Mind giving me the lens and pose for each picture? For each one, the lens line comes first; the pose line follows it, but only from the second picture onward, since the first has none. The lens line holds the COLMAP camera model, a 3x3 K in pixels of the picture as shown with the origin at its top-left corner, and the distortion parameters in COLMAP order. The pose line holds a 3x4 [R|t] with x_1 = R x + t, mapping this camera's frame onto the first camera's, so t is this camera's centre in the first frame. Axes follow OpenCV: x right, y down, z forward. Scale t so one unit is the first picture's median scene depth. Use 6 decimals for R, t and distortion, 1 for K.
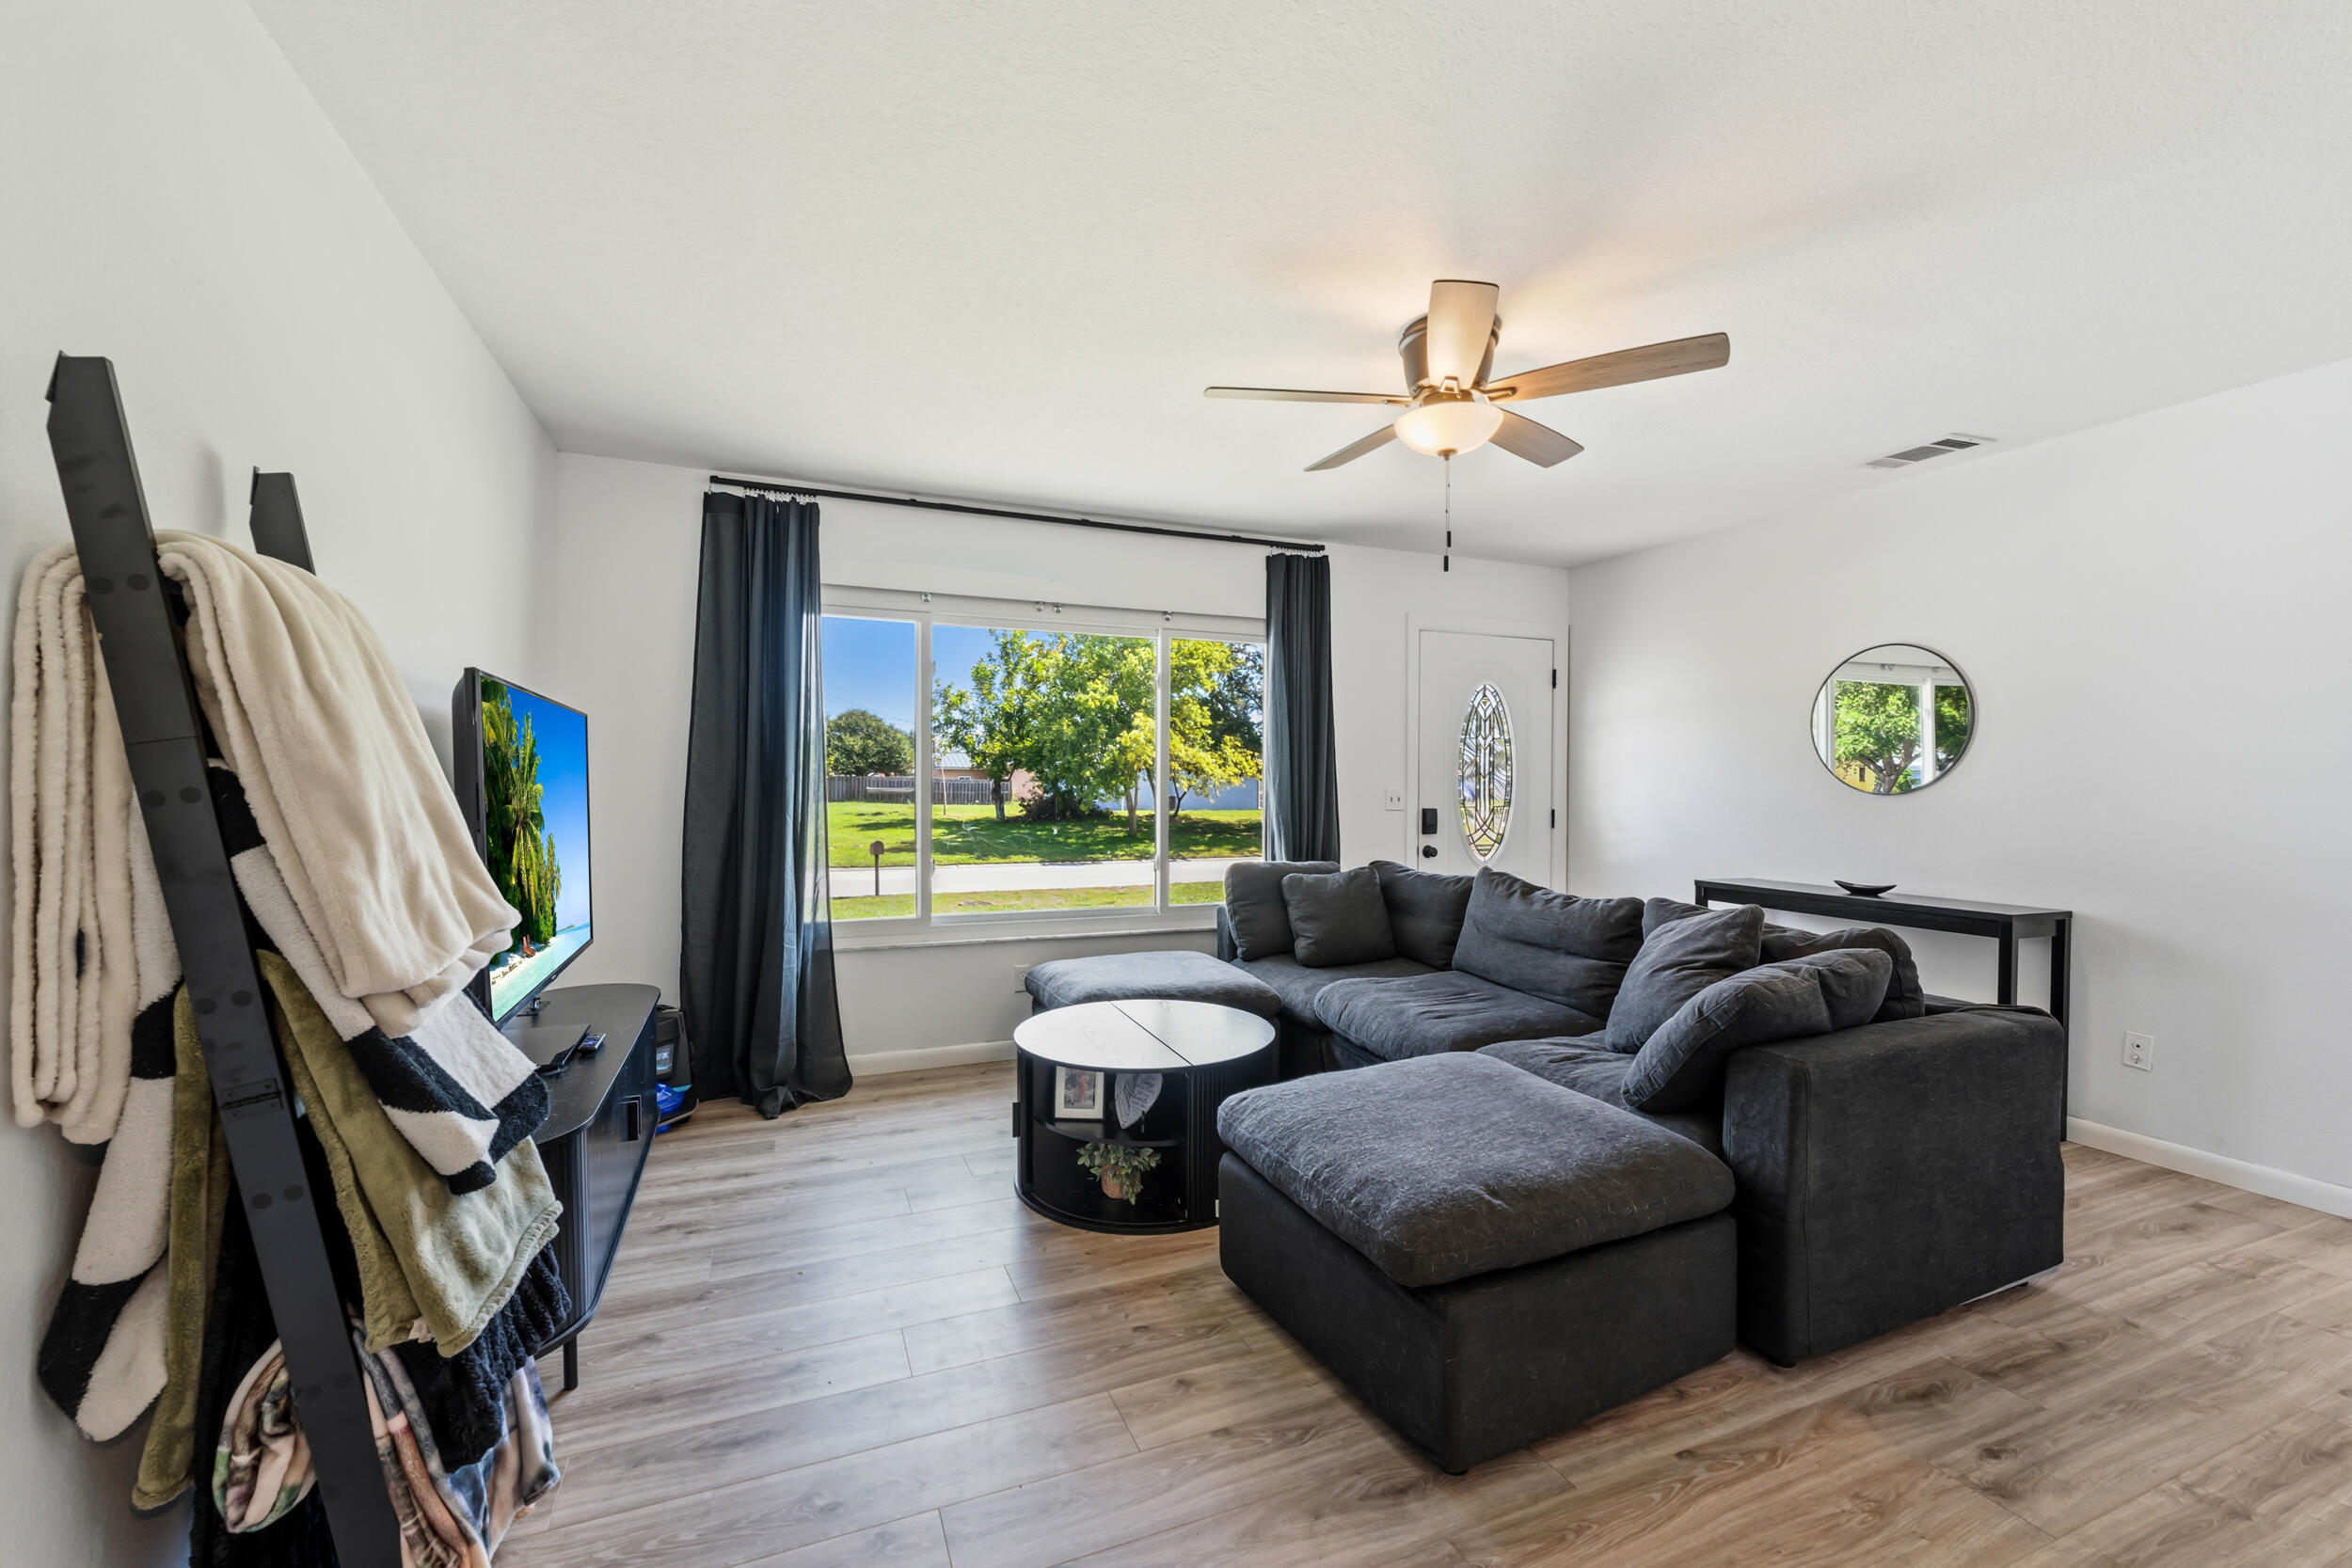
lens RADIAL K [[956.1, 0, 1188.4], [0, 956.1, 787.4], [0, 0, 1]] dist [-0.002767, 0.000788]
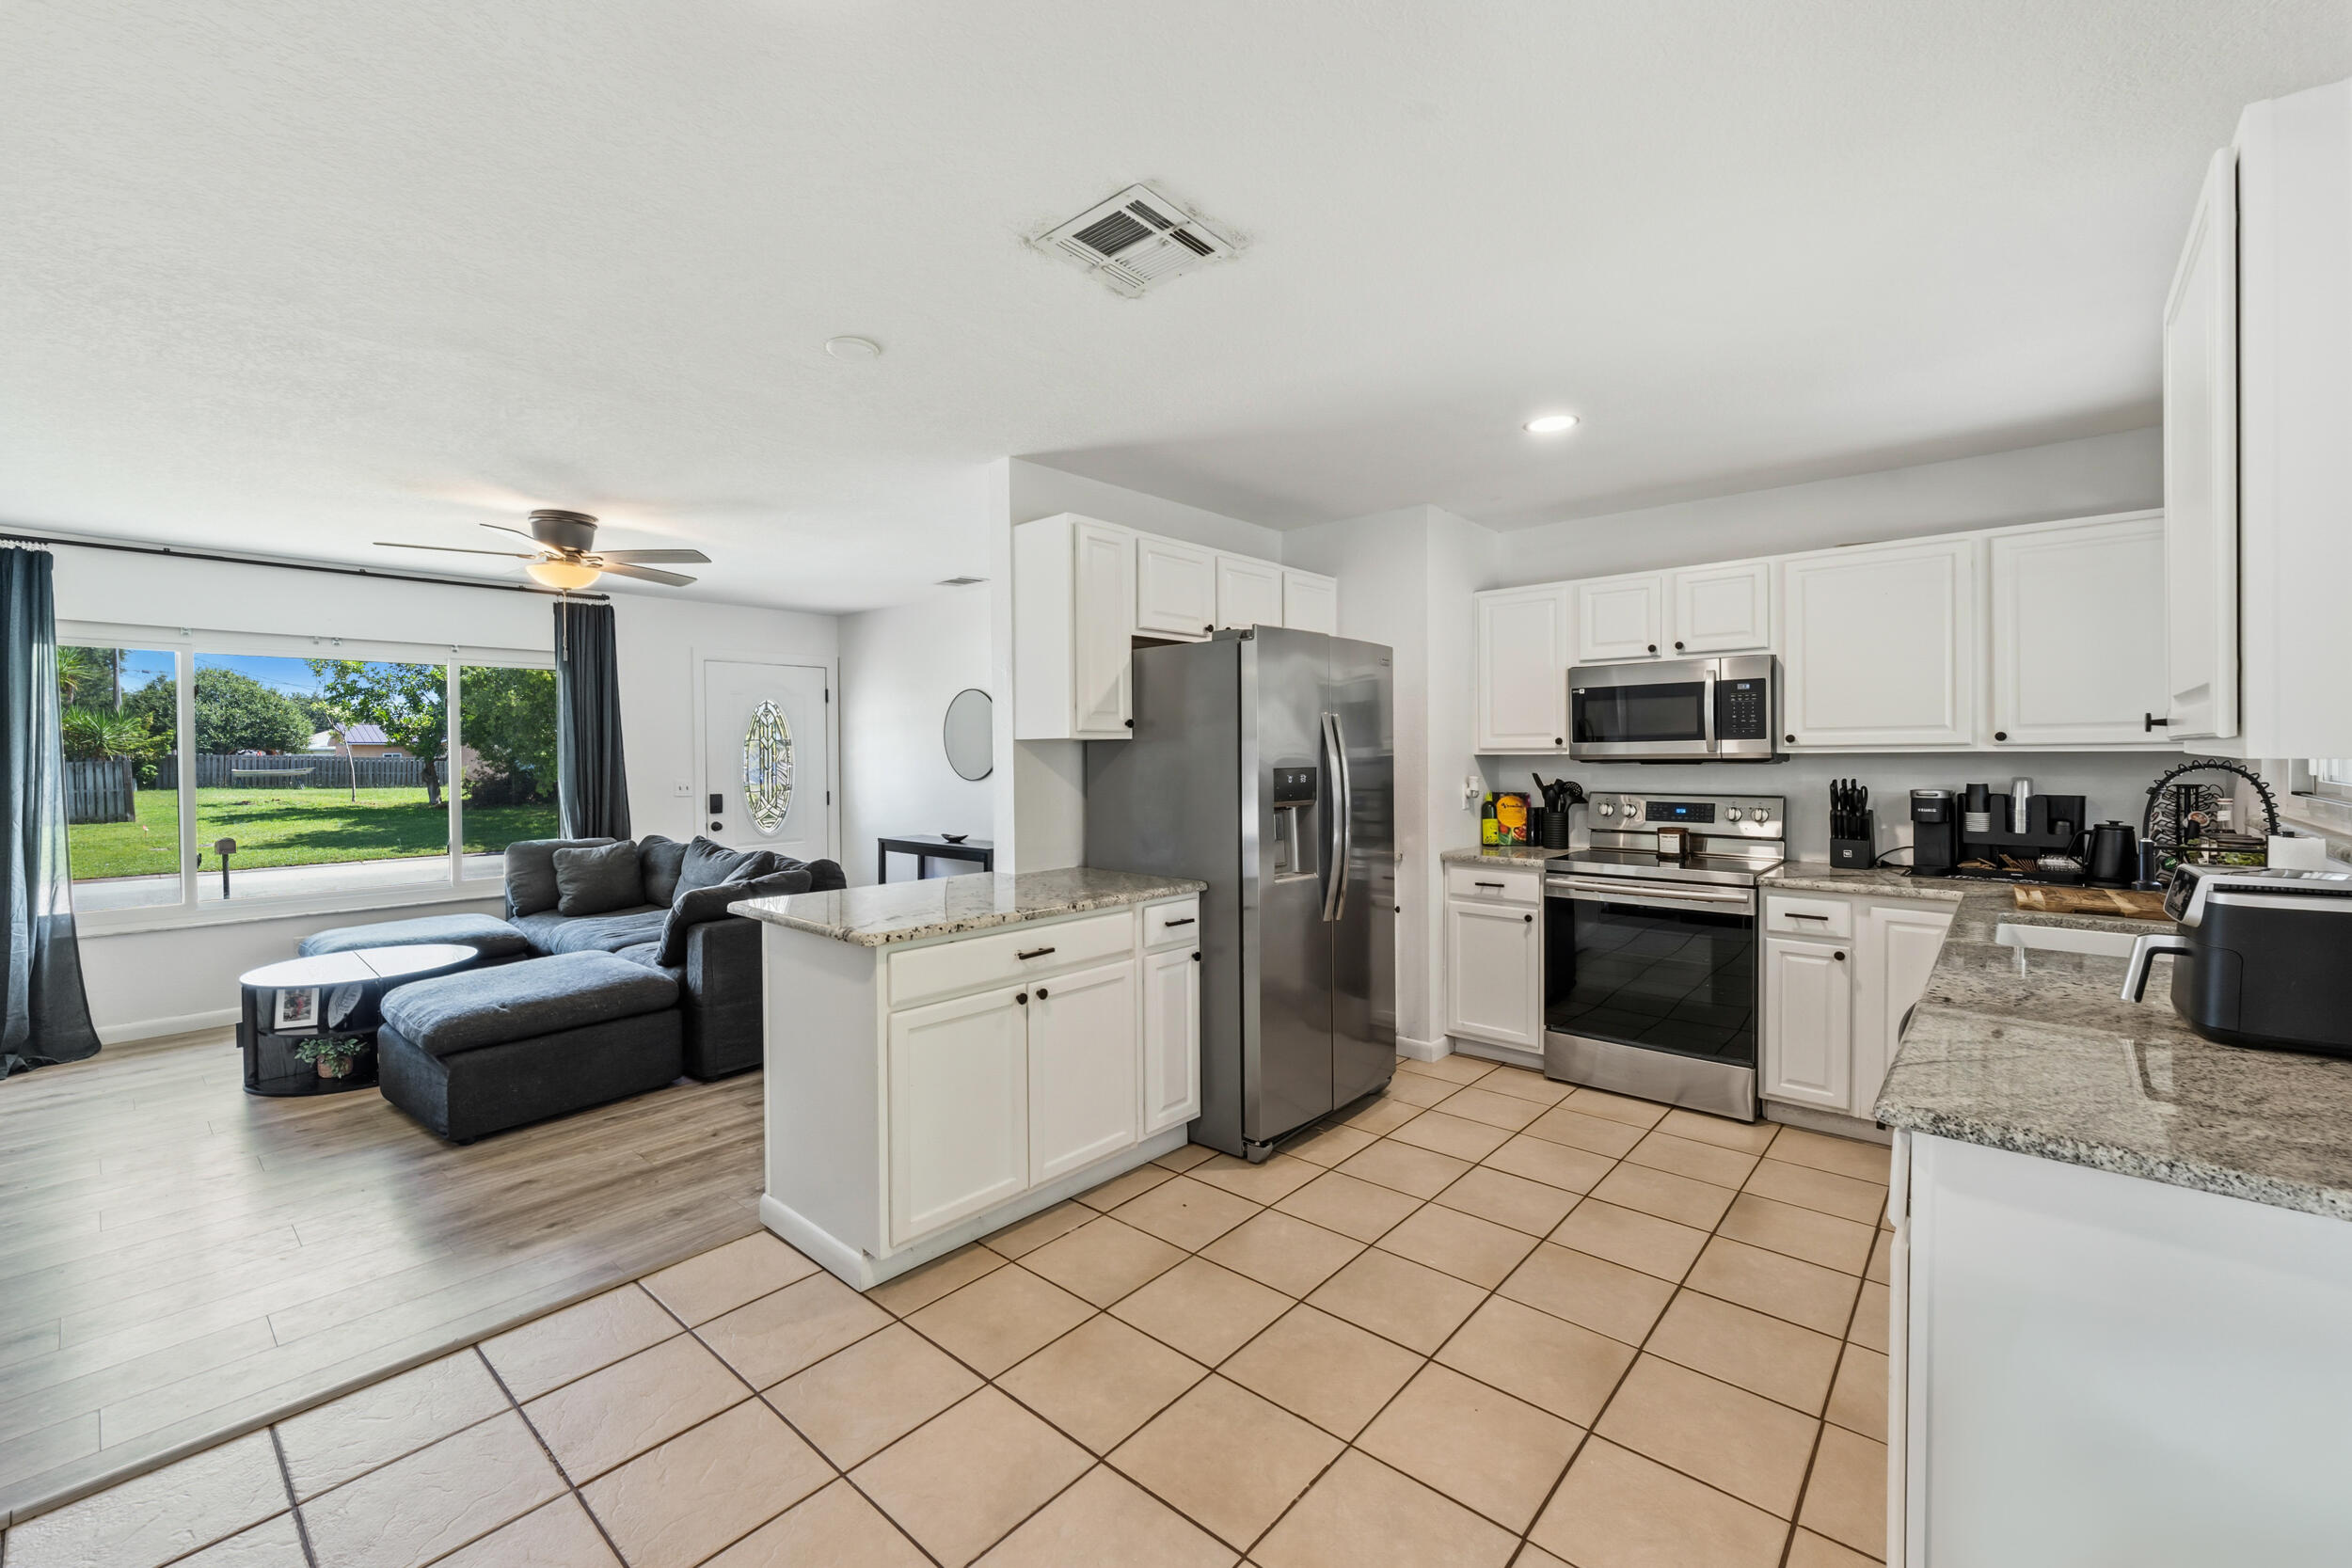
lens RADIAL K [[956.1, 0, 1177.9], [0, 956.1, 755.9], [0, 0, 1]] dist [-0.002767, 0.000788]
pose [[0.900139, -0.014576, 0.435358, 0.336489], [0.014821, 0.999886, 0.002832, -0.033724], [-0.435350, 0.003903, 0.900253, -0.636469]]
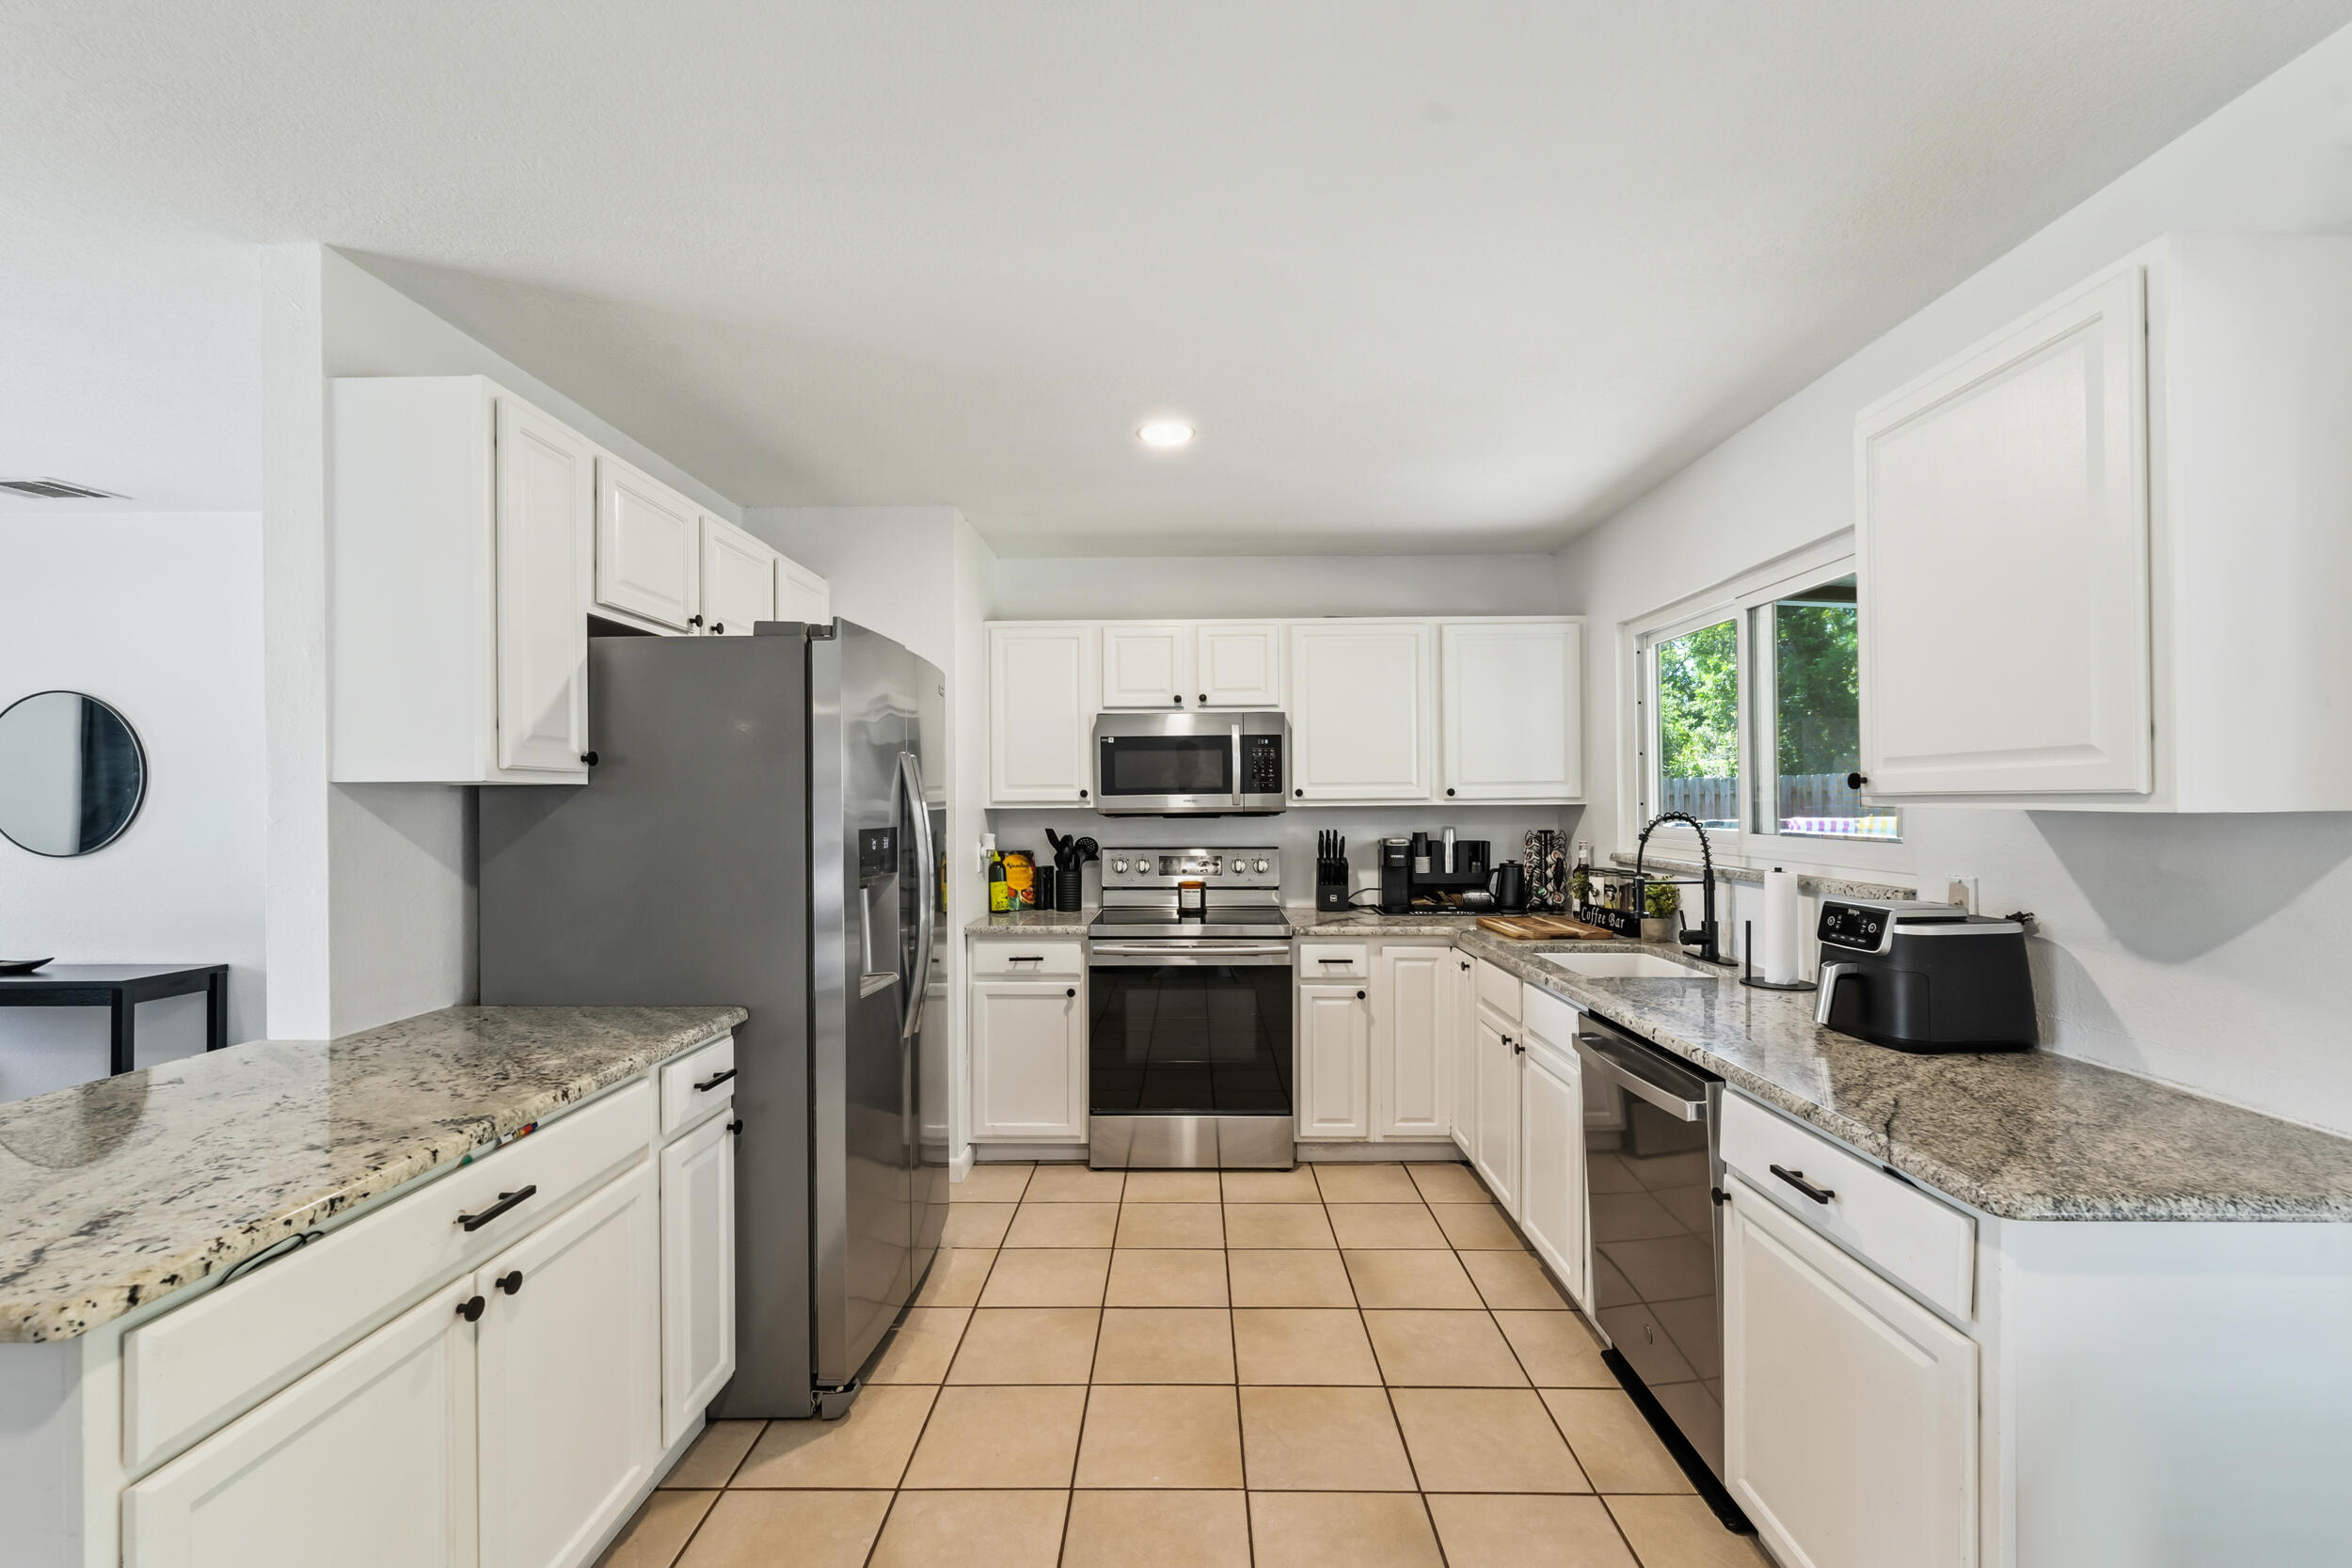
lens RADIAL K [[956.1, 0, 1163.0], [0, 956.1, 794.9], [0, 0, 1]] dist [-0.002767, 0.000788]
pose [[0.397291, -0.003811, 0.917685, 0.319548], [0.011774, 0.999930, -0.000944, -0.037581], [-0.917617, 0.011180, 0.397308, -0.311241]]
